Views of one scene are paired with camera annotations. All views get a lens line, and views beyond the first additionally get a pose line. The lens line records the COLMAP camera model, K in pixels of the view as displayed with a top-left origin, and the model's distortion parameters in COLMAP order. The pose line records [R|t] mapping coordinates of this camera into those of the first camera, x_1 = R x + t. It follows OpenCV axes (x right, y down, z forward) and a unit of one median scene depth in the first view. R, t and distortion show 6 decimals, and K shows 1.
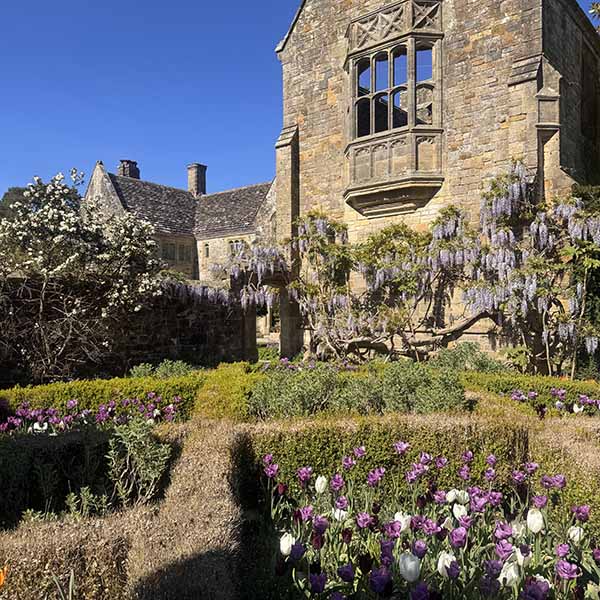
lens RADIAL K [[600.0, 0, 300.1], [0, 600.0, 301.3], [0, 0, 1]] dist [-0.004645, 0.000000]
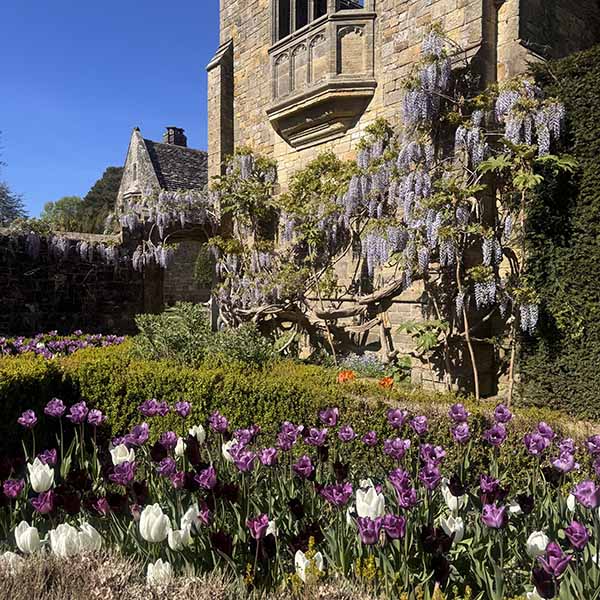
lens RADIAL K [[600.0, 0, 300.0], [0, 600.0, 299.0], [0, 0, 1]] dist [-0.004645, 0.000000]
pose [[0.984541, 0.011767, -0.174758, 0.266950], [-0.006449, 0.999500, 0.030968, 0.026979], [0.175035, -0.029362, 0.984124, 0.269162]]
